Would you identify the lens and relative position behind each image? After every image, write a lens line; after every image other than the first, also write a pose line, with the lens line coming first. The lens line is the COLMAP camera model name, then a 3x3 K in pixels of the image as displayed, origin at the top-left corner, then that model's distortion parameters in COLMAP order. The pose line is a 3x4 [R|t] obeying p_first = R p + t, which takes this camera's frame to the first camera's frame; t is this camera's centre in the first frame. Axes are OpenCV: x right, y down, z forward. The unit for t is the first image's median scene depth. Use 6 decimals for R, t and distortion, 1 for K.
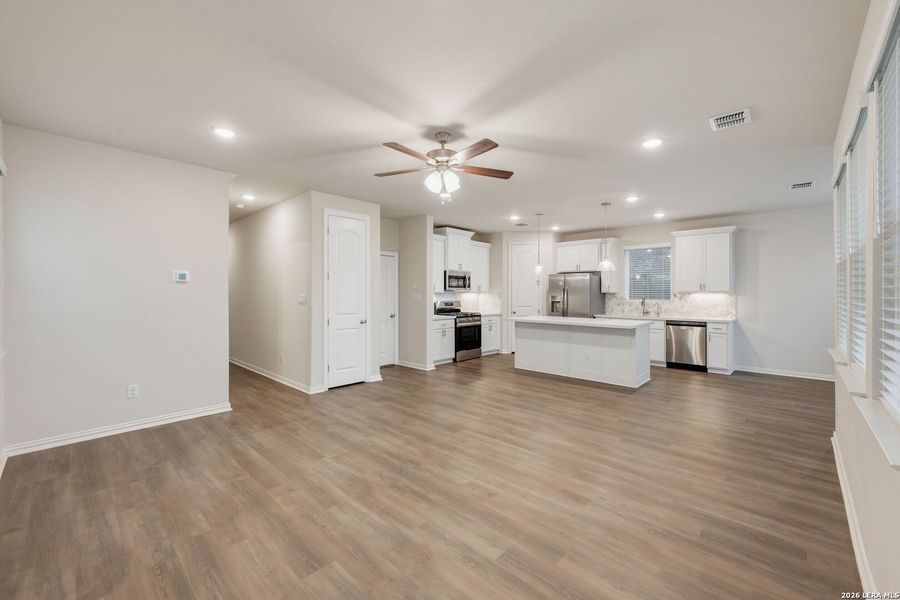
lens RADIAL K [[368.8, 0, 447.6], [0, 368.8, 291.9], [0, 0, 1]] dist [-0.001858, -0.000524]
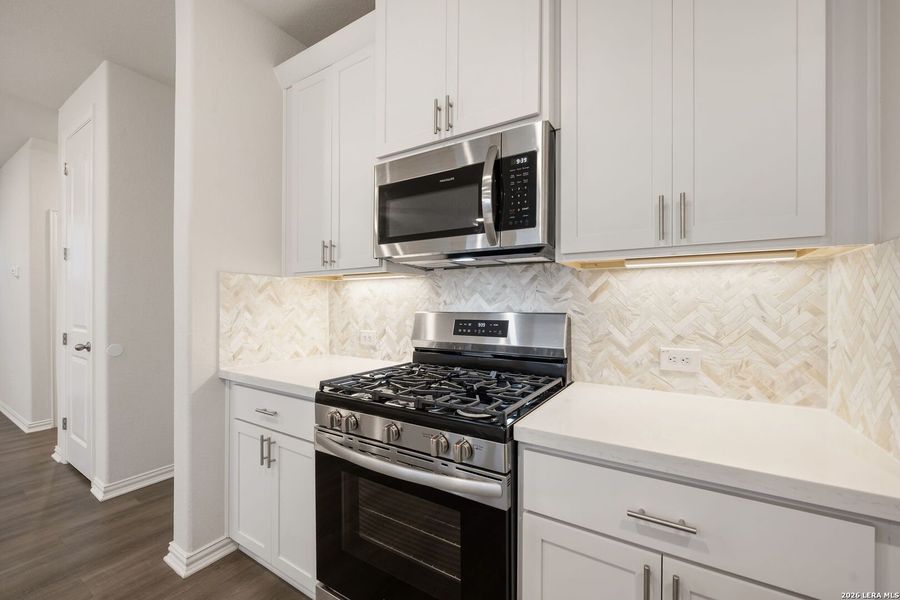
lens RADIAL K [[363.1, 0, 450.8], [0, 363.1, 303.1], [0, 0, 1]] dist [0.001116, 0.000221]
pose [[0.192564, -0.001215, -0.981284, 0.220237], [0.002892, 0.999996, -0.000671, 0.022167], [0.981280, -0.002709, 0.192567, 1.040838]]
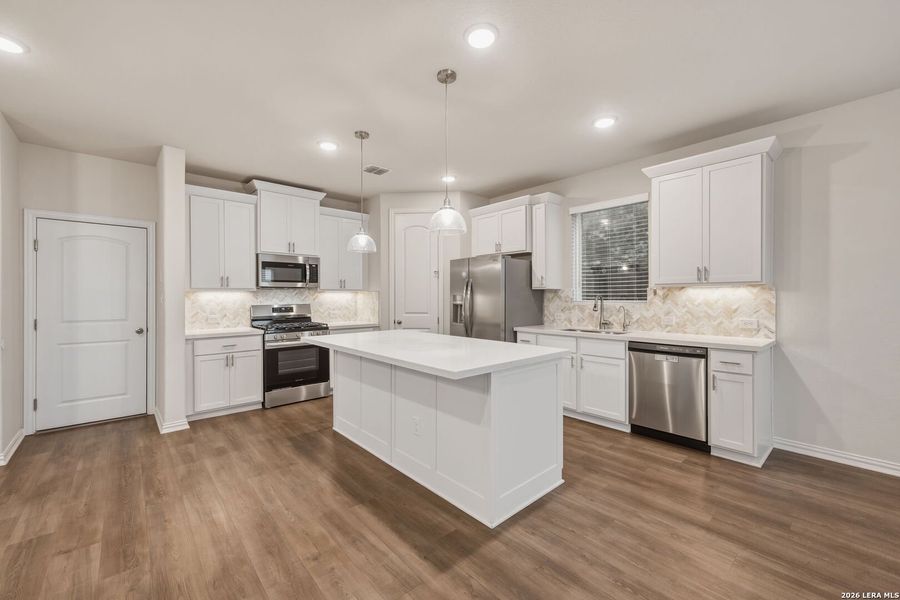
lens RADIAL K [[366.6, 0, 449.1], [0, 366.6, 296.3], [0, 0, 1]] dist [0.001126, -0.000070]
pose [[0.996339, -0.005895, -0.085286, 0.368068], [0.006160, 0.999977, 0.002854, 0.011989], [0.085267, -0.003369, 0.996352, 0.450055]]
